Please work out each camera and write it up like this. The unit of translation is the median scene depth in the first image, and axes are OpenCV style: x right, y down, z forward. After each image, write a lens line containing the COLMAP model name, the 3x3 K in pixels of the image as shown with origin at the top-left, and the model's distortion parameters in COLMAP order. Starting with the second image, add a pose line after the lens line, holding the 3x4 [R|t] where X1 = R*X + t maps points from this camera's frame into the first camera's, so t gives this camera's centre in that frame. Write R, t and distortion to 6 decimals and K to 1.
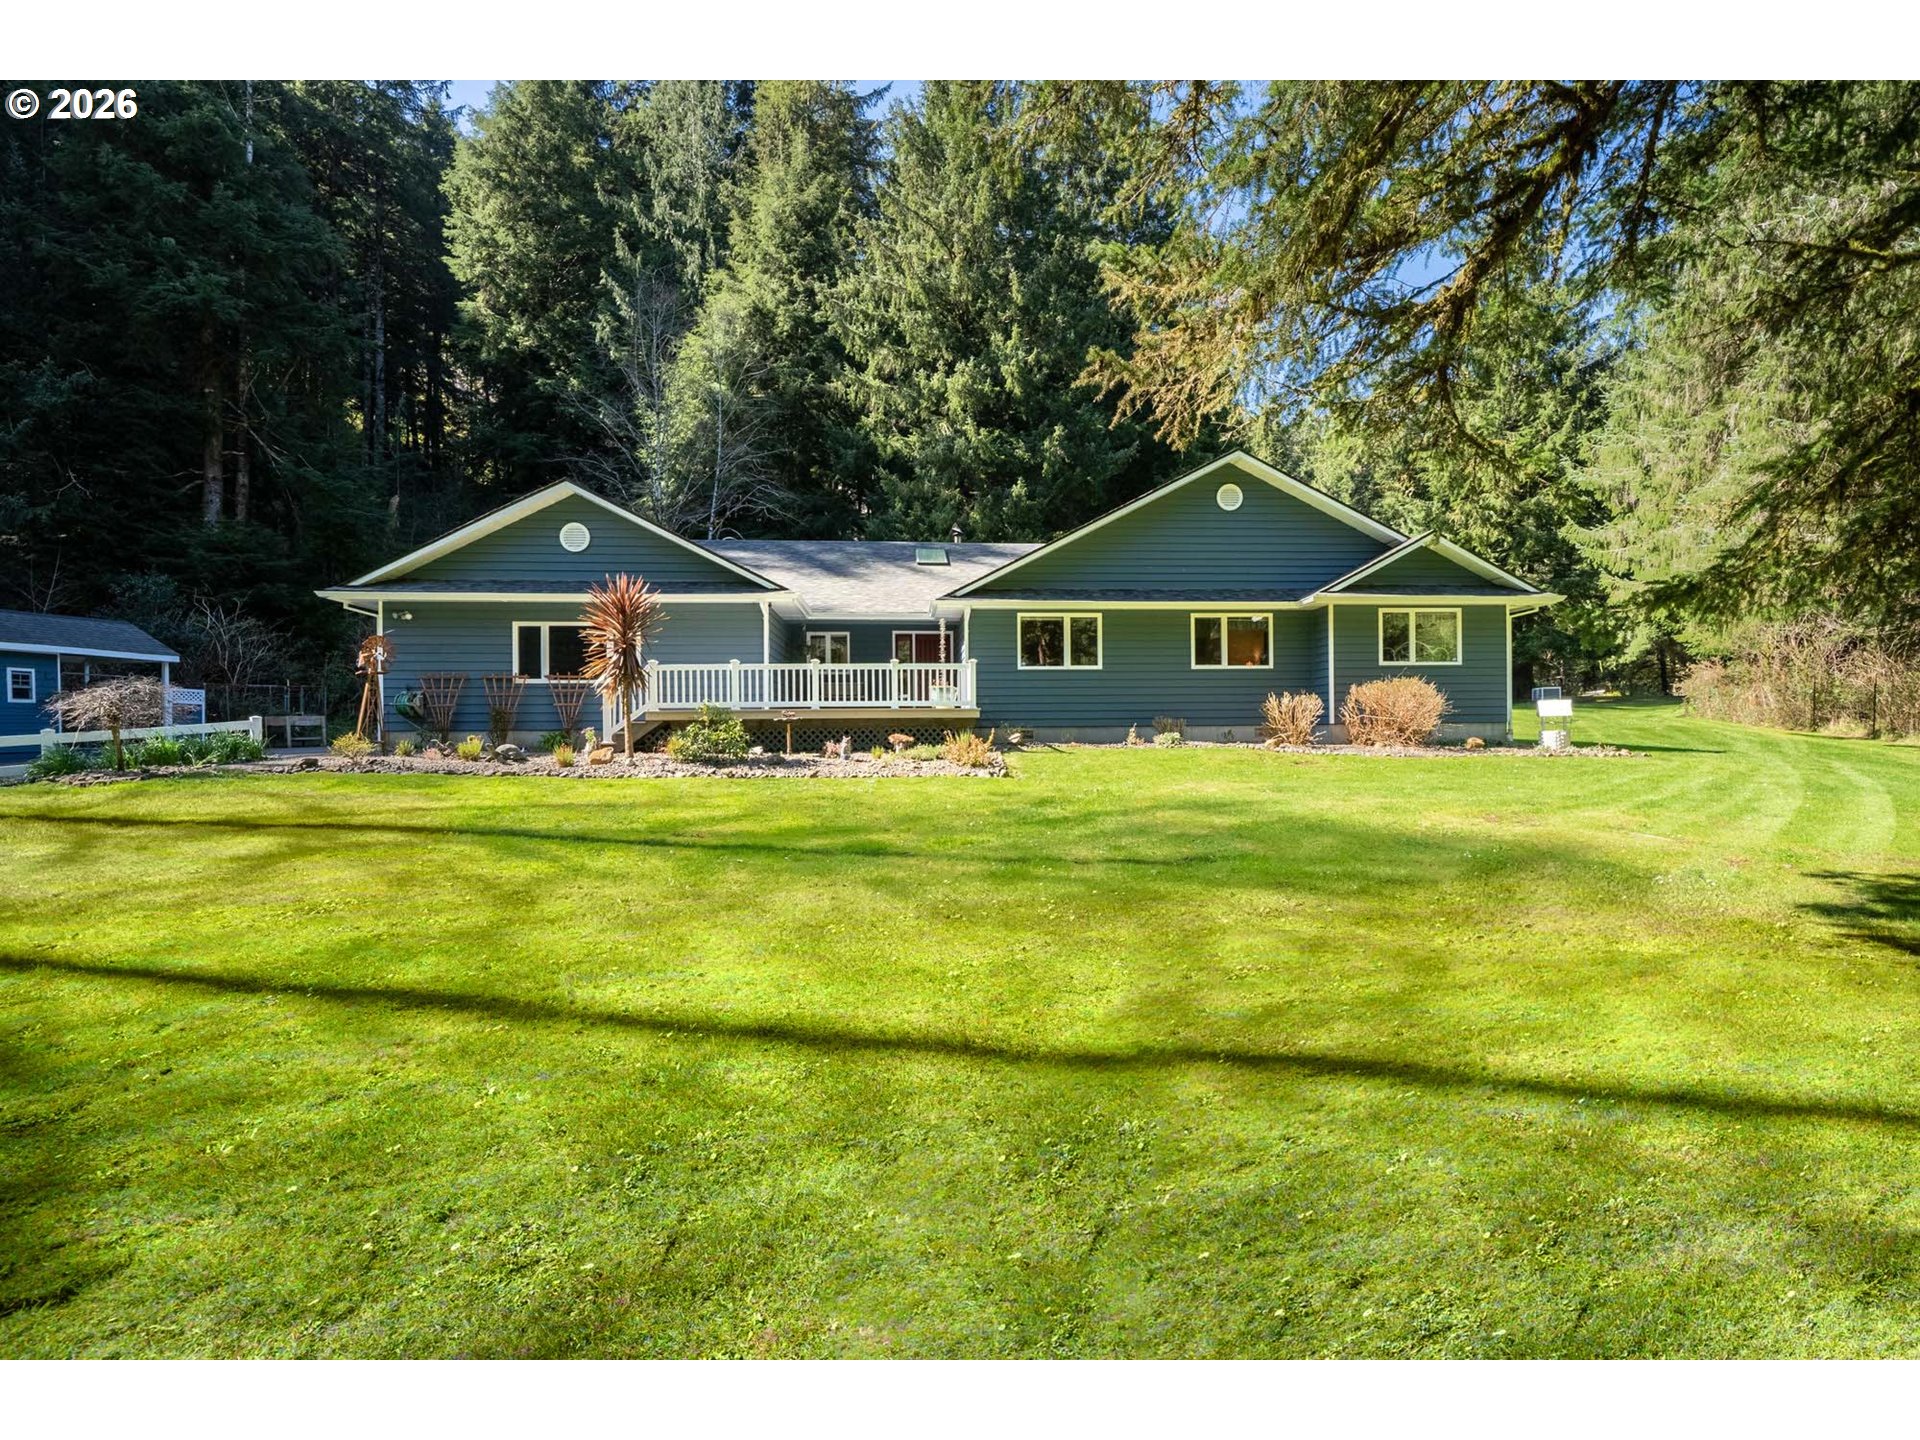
lens RADIAL K [[881.1, 0, 948.6], [0, 881.1, 727.2], [0, 0, 1]] dist [0.001801, 0.000921]
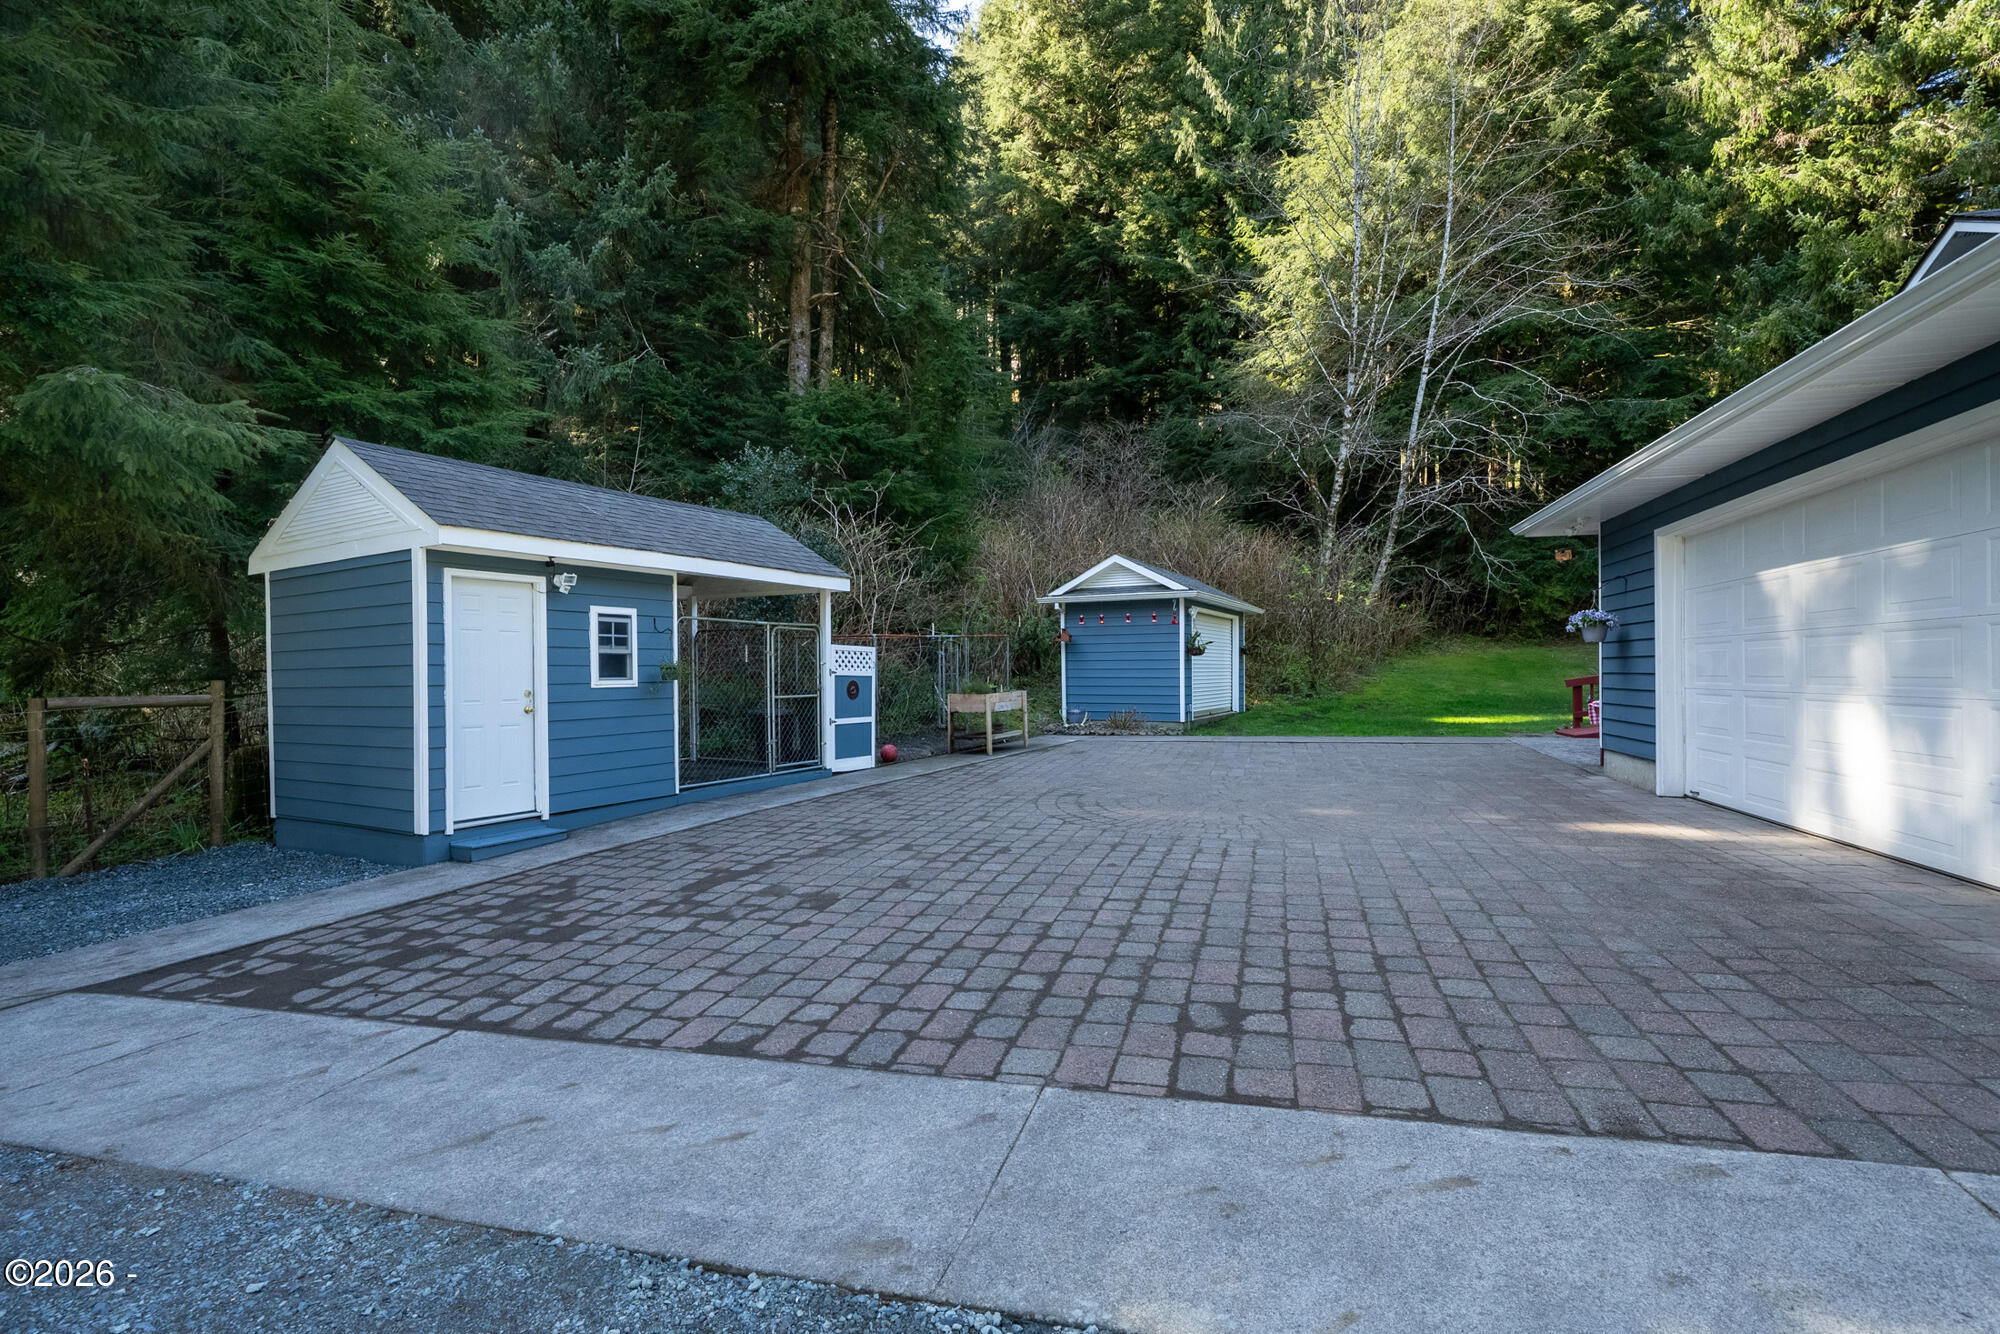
lens RADIAL K [[905.2, 0, 1000.0], [0, 905.2, 667.0], [0, 0, 1]] dist [-0.001118, -0.000002]
pose [[0.930781, 0.007535, -0.365499, -0.422515], [-0.005252, 0.999960, 0.007241, -0.024826], [0.365539, -0.004820, 0.930783, 0.389983]]
